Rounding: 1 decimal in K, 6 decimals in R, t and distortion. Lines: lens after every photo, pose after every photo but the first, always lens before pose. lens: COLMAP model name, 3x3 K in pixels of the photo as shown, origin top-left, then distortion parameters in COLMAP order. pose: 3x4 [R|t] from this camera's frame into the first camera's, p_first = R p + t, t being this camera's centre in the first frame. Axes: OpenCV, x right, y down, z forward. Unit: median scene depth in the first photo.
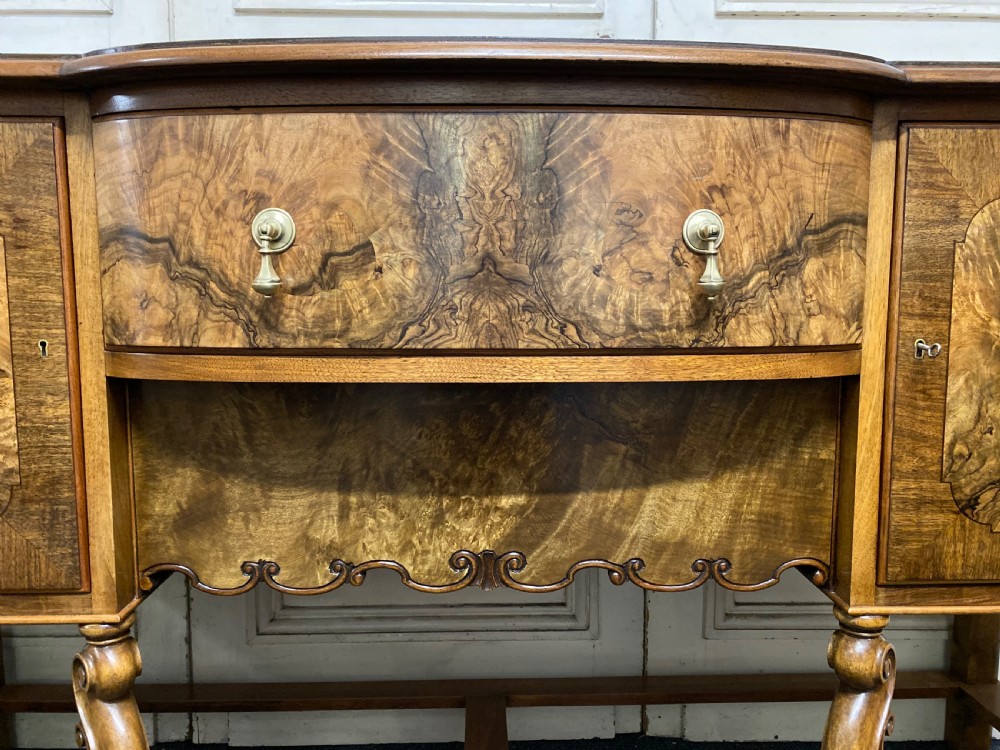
lens RADIAL K [[778.0, 0, 498.8], [0, 778.0, 369.6], [0, 0, 1]] dist [0.015695, -0.011798]
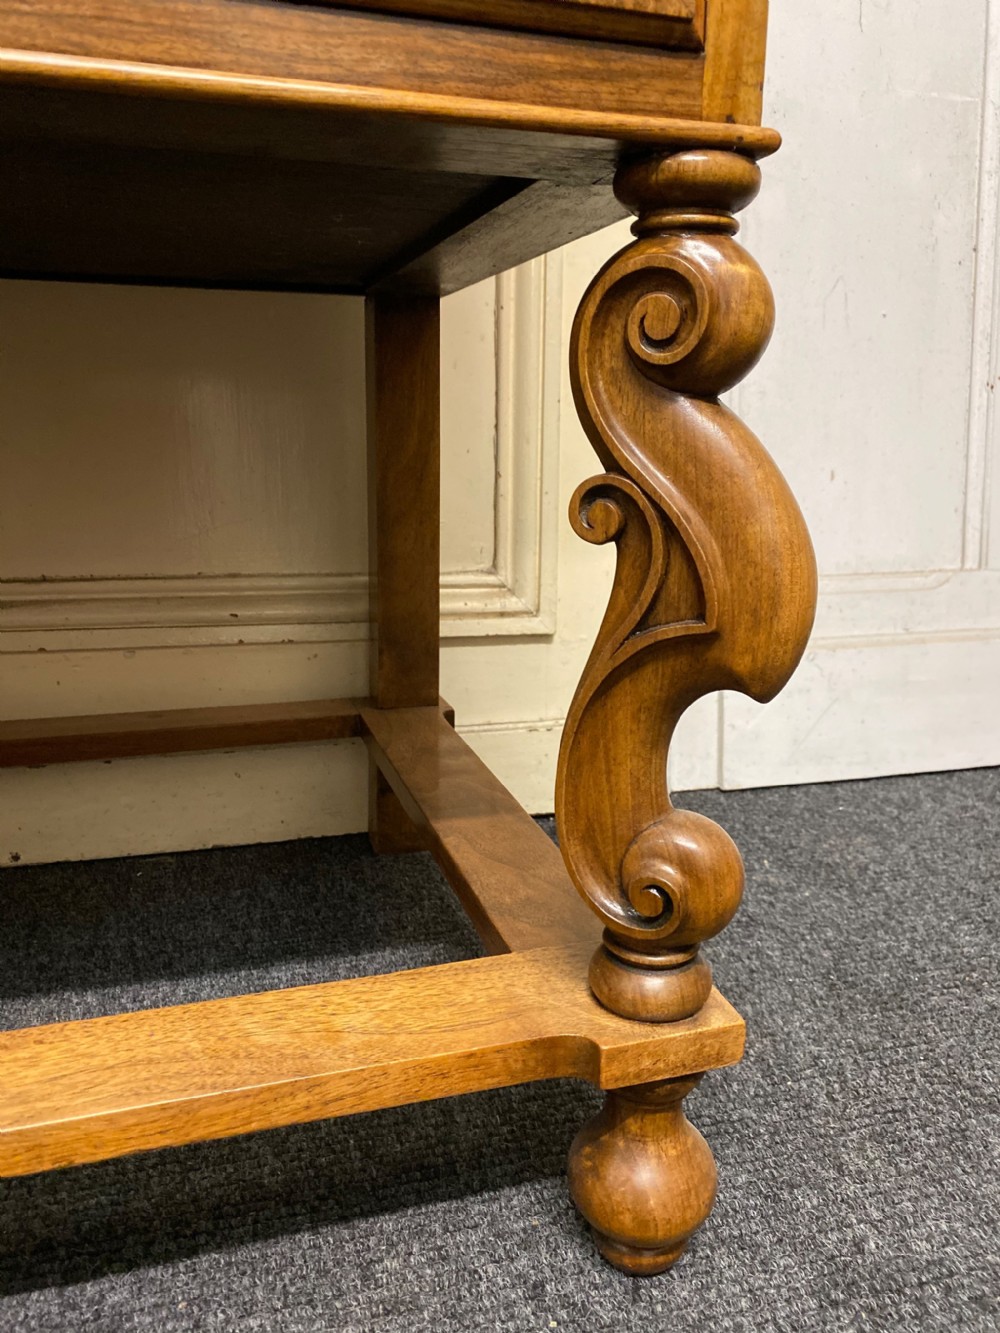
lens RADIAL K [[1030.8, 0, 496.0], [0, 1030.8, 658.8], [0, 0, 1]] dist [0.042231, -0.044249]
pose [[0.964904, -0.046241, 0.258499, 0.942344], [0.011067, 0.990660, 0.135902, 0.529341], [-0.262369, -0.128272, 0.956404, 0.641765]]
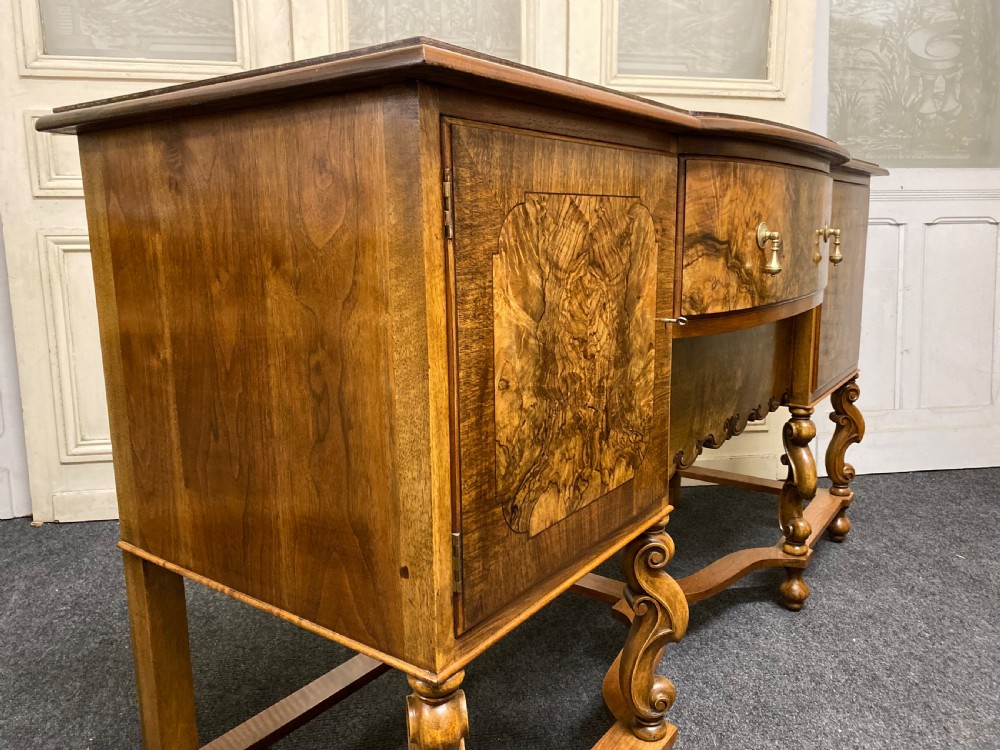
lens RADIAL K [[776.3, 0, 498.4], [0, 776.3, 364.1], [0, 0, 1]] dist [0.034757, -0.038704]
pose [[0.614551, -0.146650, 0.775126, -1.907064], [0.079939, 0.989088, 0.123752, -0.156528], [-0.784816, -0.014089, 0.619568, 0.412420]]
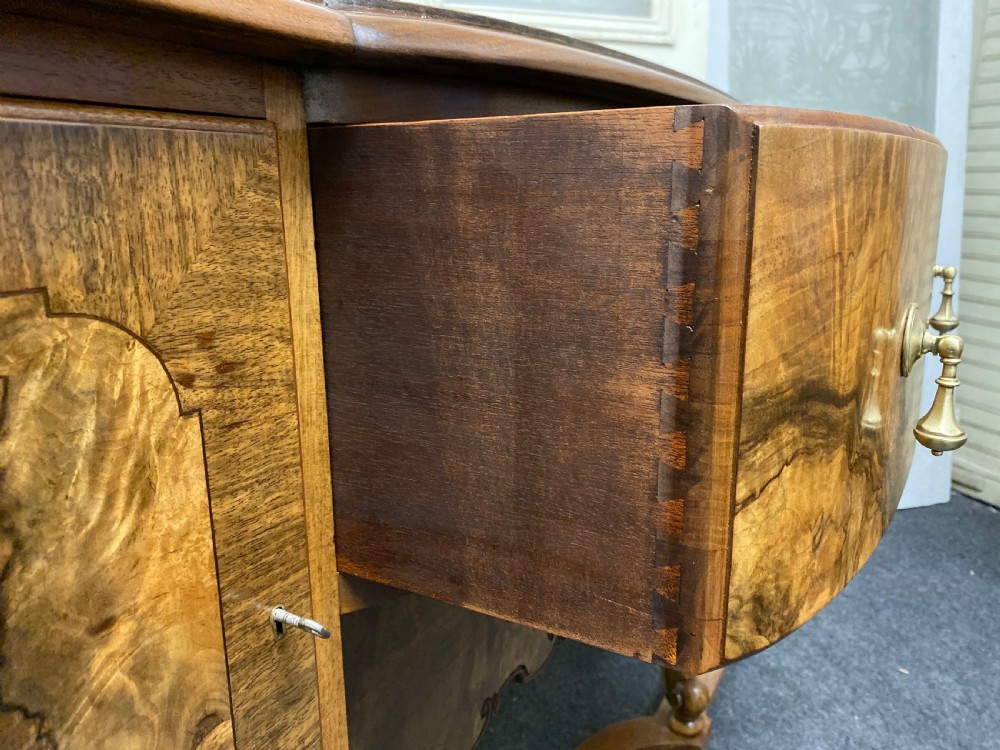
lens RADIAL K [[782.7, 0, 501.8], [0, 782.7, 376.8], [0, 0, 1]] dist [0.004913, -0.003649]
pose [[0.519290, -0.207116, 0.829121, -0.914554], [0.089797, 0.978041, 0.188076, -0.259997], [-0.849868, -0.023213, 0.526485, 0.676971]]
